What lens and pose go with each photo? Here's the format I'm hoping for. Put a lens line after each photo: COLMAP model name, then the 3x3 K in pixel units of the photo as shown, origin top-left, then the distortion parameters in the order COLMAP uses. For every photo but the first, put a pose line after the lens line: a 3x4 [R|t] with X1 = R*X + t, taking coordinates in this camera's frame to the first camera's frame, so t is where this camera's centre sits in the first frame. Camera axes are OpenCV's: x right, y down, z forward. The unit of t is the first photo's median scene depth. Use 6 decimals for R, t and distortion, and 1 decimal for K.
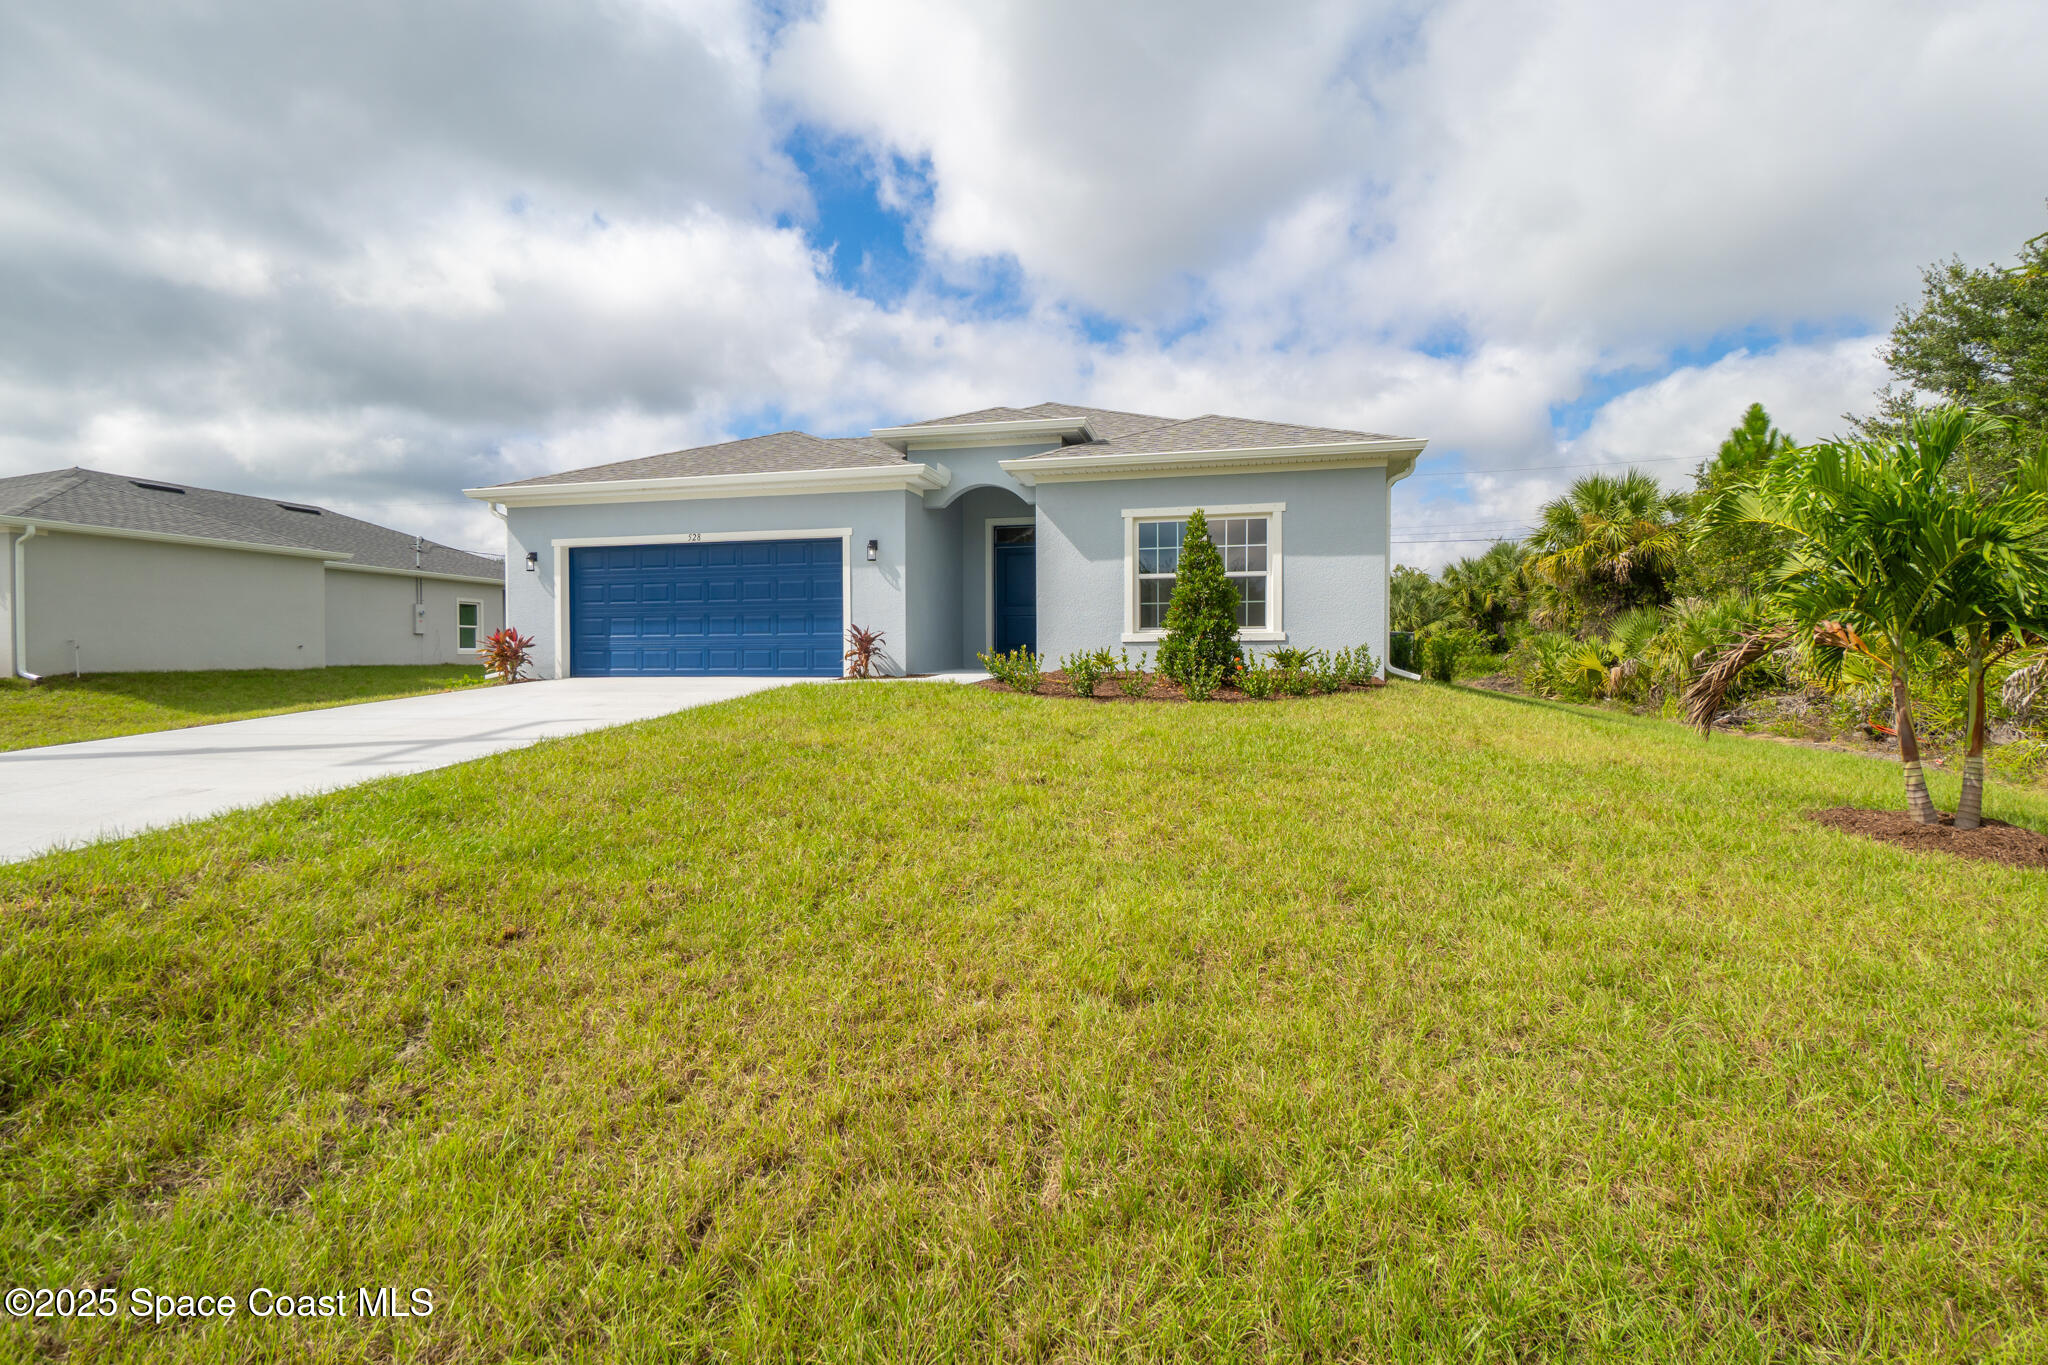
lens RADIAL K [[1000.1, 0, 1024.1], [0, 1000.1, 664.4], [0, 0, 1]] dist [0.010653, -0.000185]
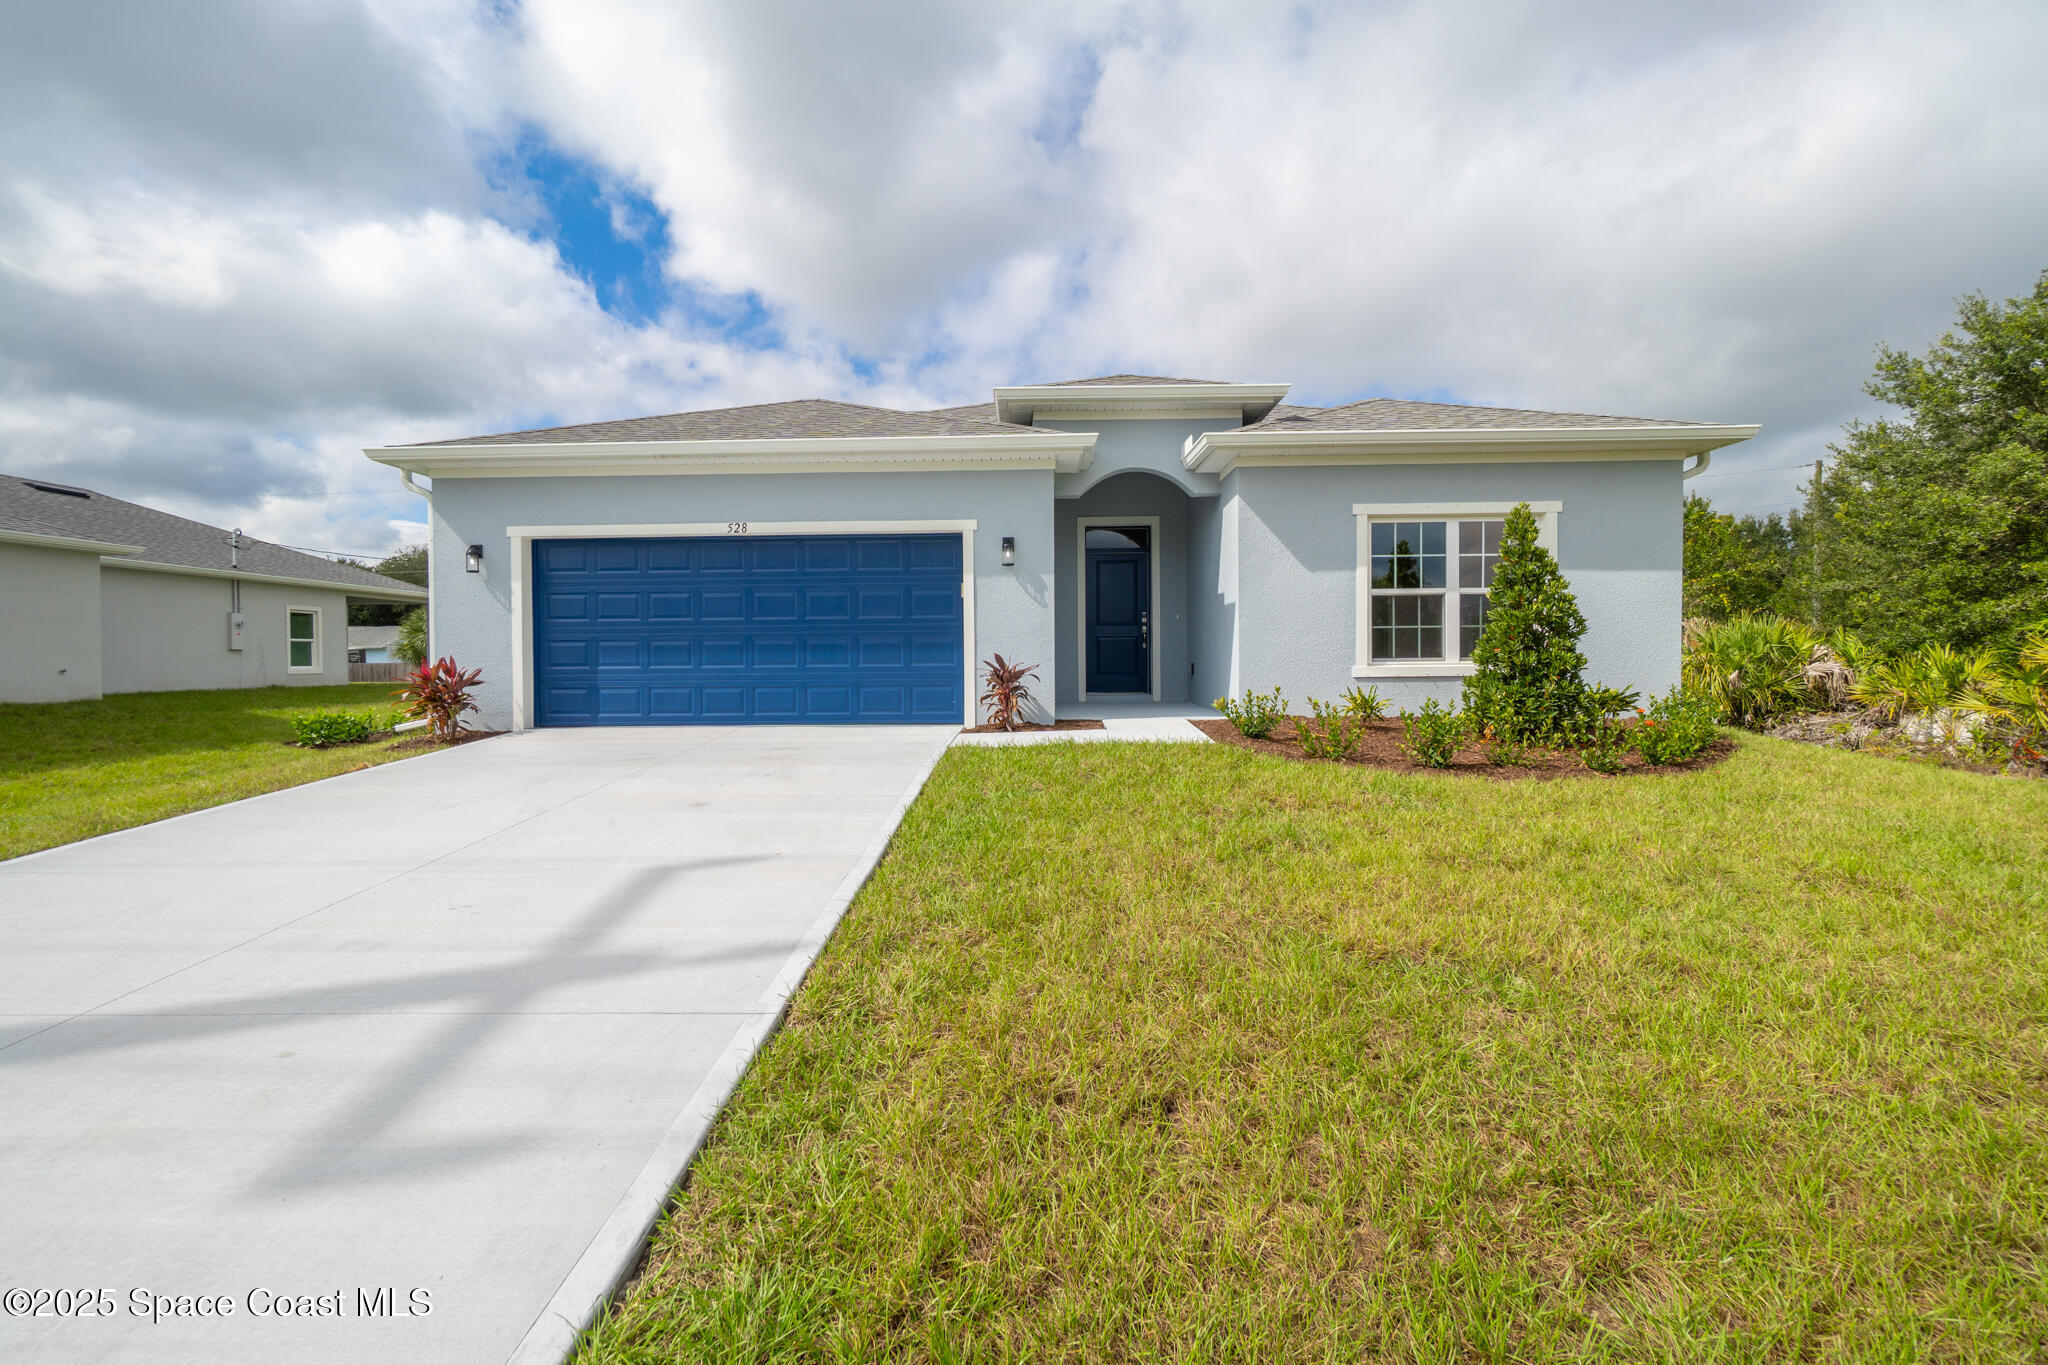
lens RADIAL K [[867.9, 0, 1012.9], [0, 867.9, 669.5], [0, 0, 1]] dist [0.001305, 0.000495]
pose [[0.978068, -0.005481, 0.208215, -0.258303], [0.004704, 0.999980, 0.004228, -0.028174], [-0.208234, -0.003156, 0.978074, 0.348938]]
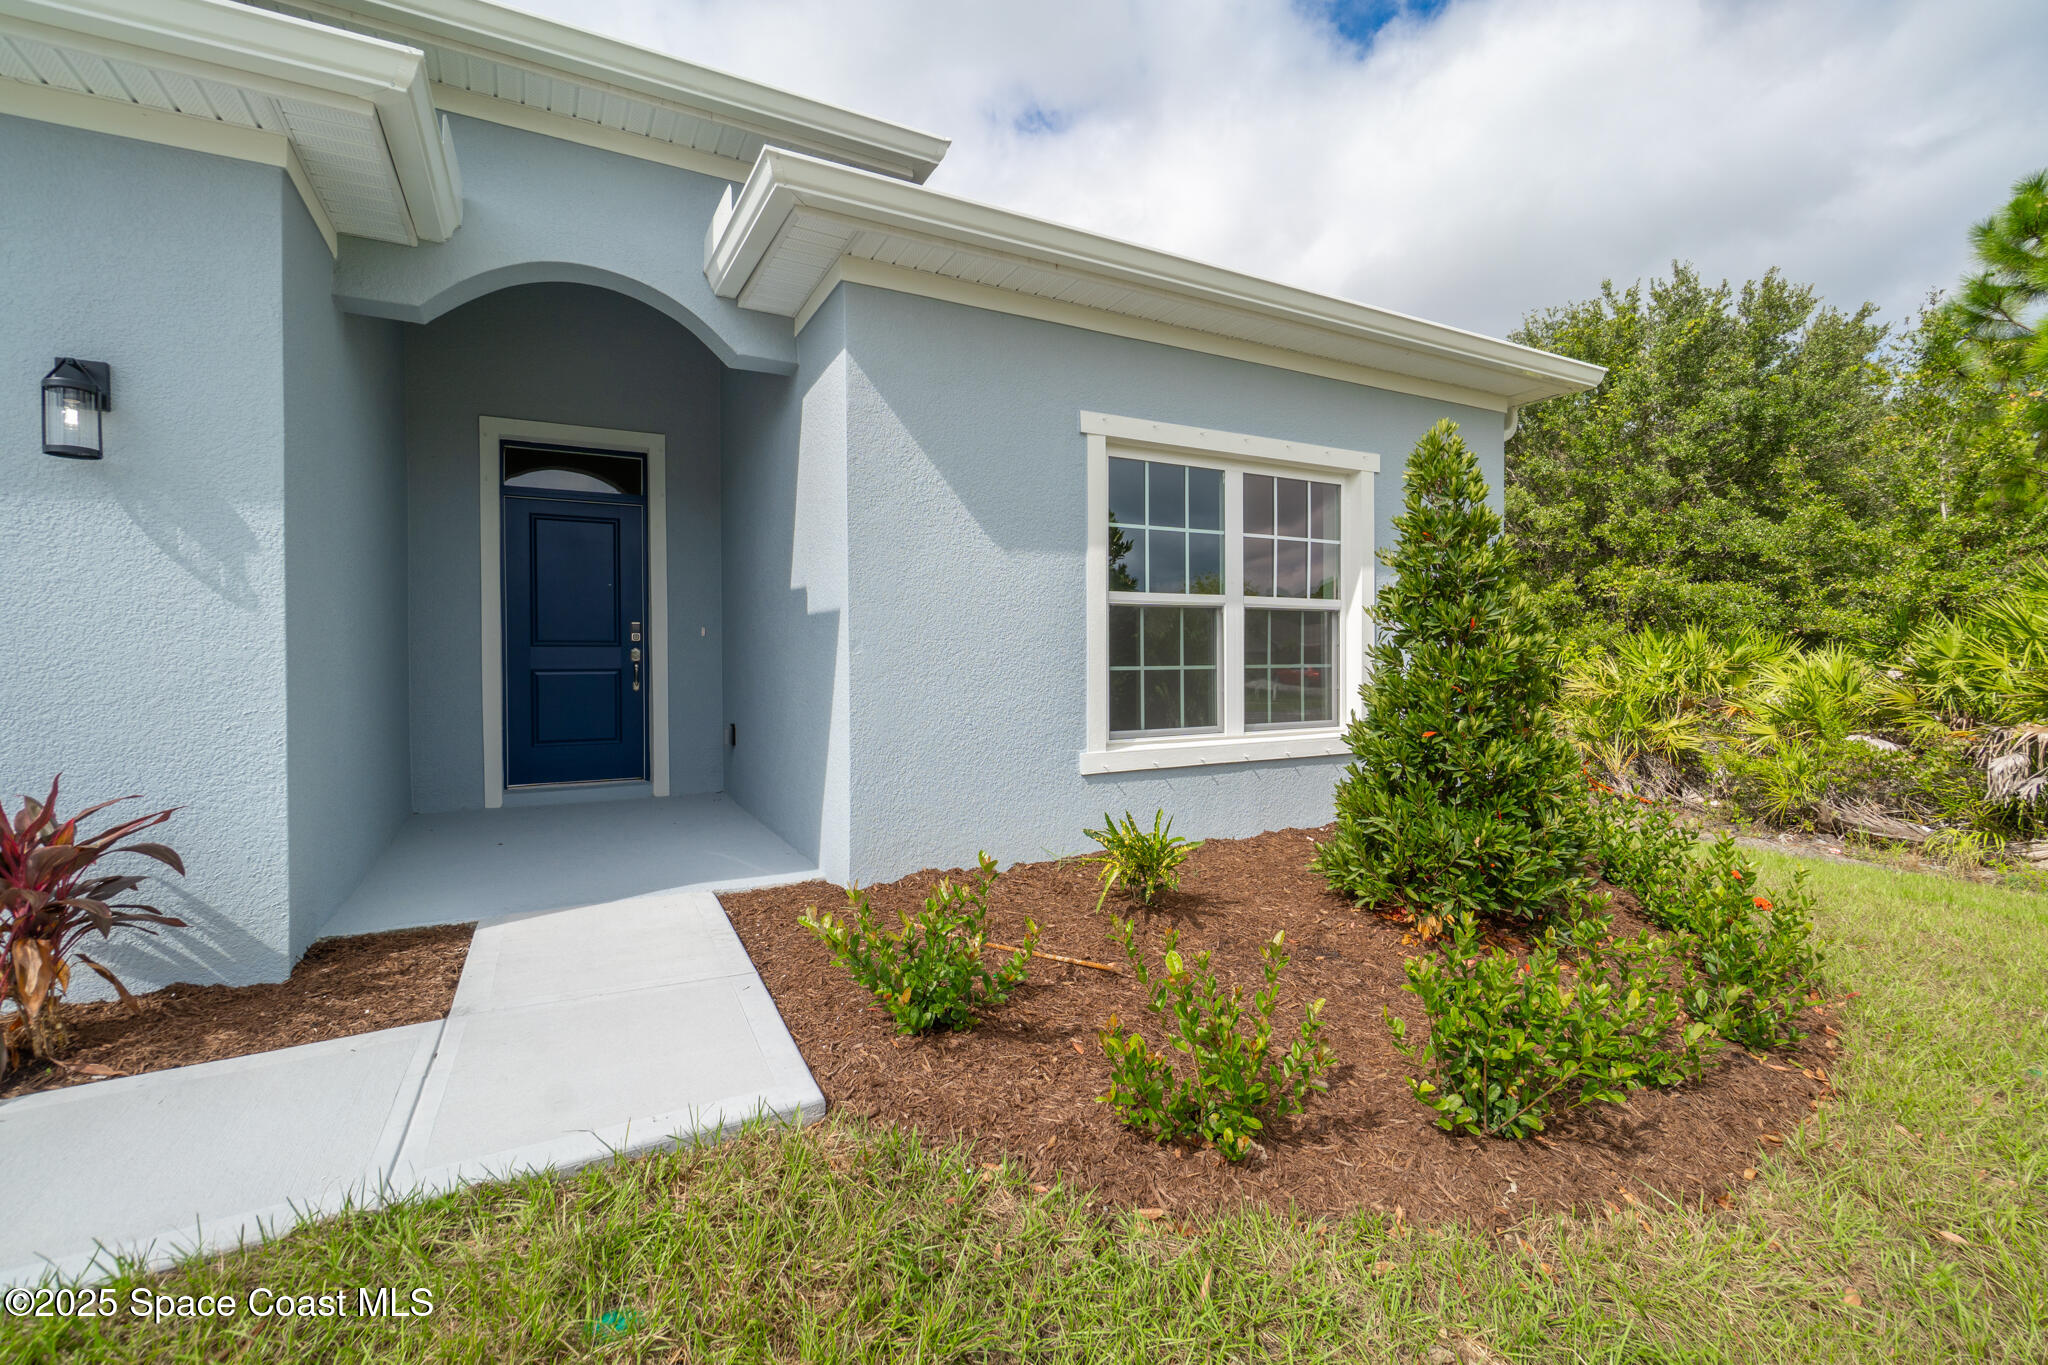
lens RADIAL K [[880.4, 0, 1010.0], [0, 880.4, 672.0], [0, 0, 1]] dist [-0.000536, -0.000172]
pose [[0.749949, -0.008298, 0.661443, -0.117006], [0.007012, 0.999965, 0.004594, -0.053585], [-0.661458, 0.001193, 0.749981, 0.674366]]
